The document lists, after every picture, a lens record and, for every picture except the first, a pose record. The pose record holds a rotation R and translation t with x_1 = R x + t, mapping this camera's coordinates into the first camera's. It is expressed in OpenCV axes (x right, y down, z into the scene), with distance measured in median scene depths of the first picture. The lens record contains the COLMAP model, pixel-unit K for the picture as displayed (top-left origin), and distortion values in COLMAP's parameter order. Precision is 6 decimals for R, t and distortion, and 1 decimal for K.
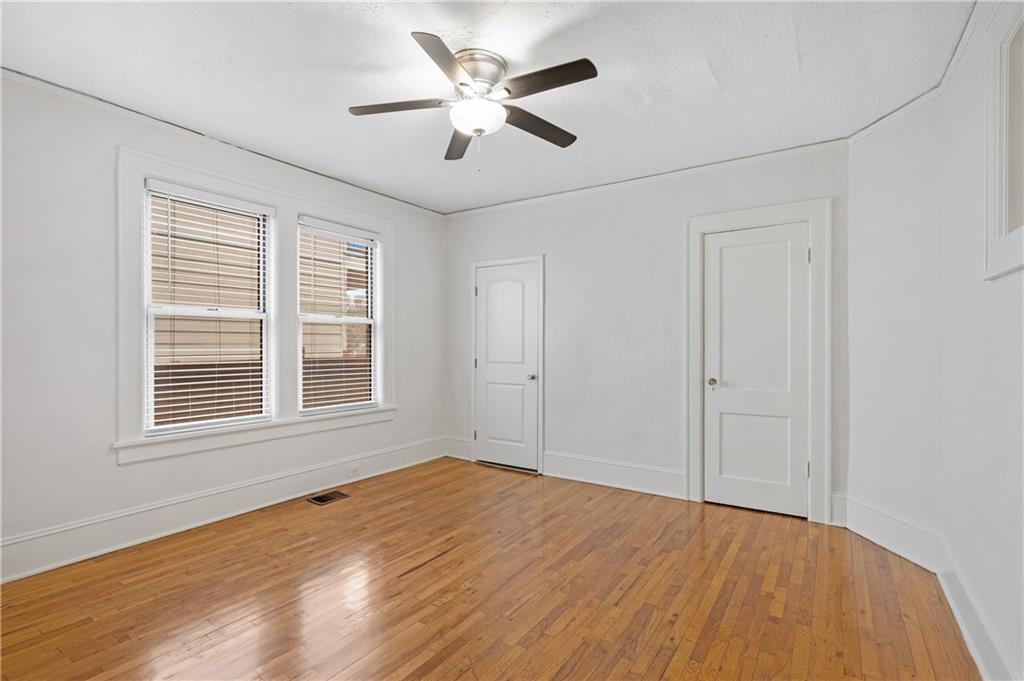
lens RADIAL K [[484.3, 0, 512.0], [0, 484.3, 340.5], [0, 0, 1]] dist [-0.000146, -0.000053]
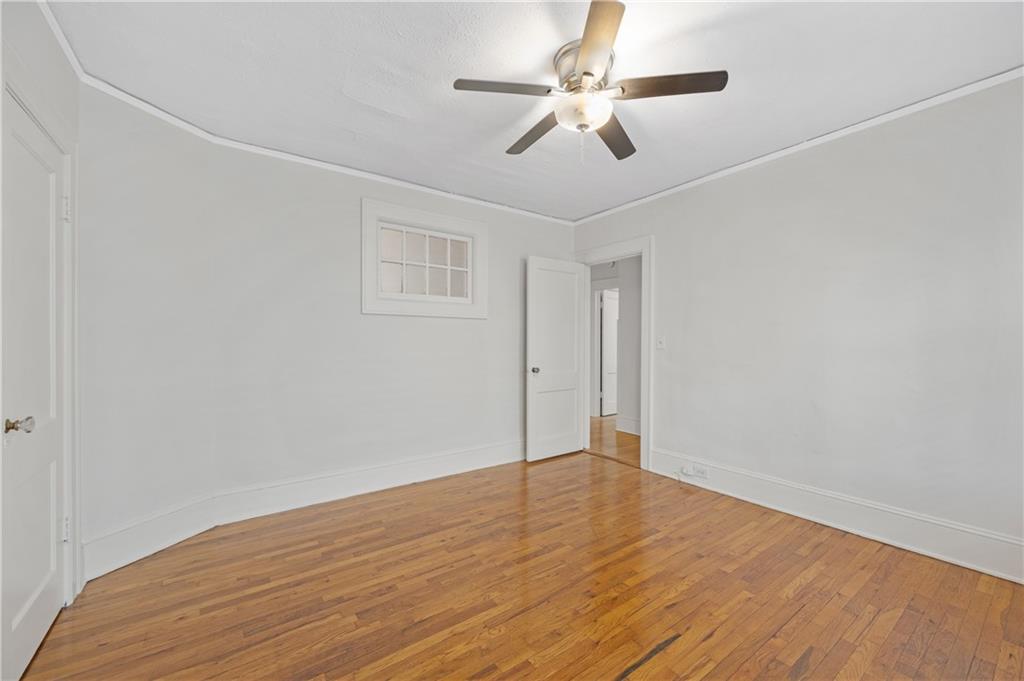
lens RADIAL K [[404.7, 0, 512.5], [0, 404.7, 337.4], [0, 0, 1]] dist [0.000408, 0.000071]
pose [[-0.936189, 0.003254, 0.351483, -0.218650], [-0.003177, 0.999838, -0.017717, 0.010750], [-0.351484, -0.017703, -0.936027, 1.761842]]
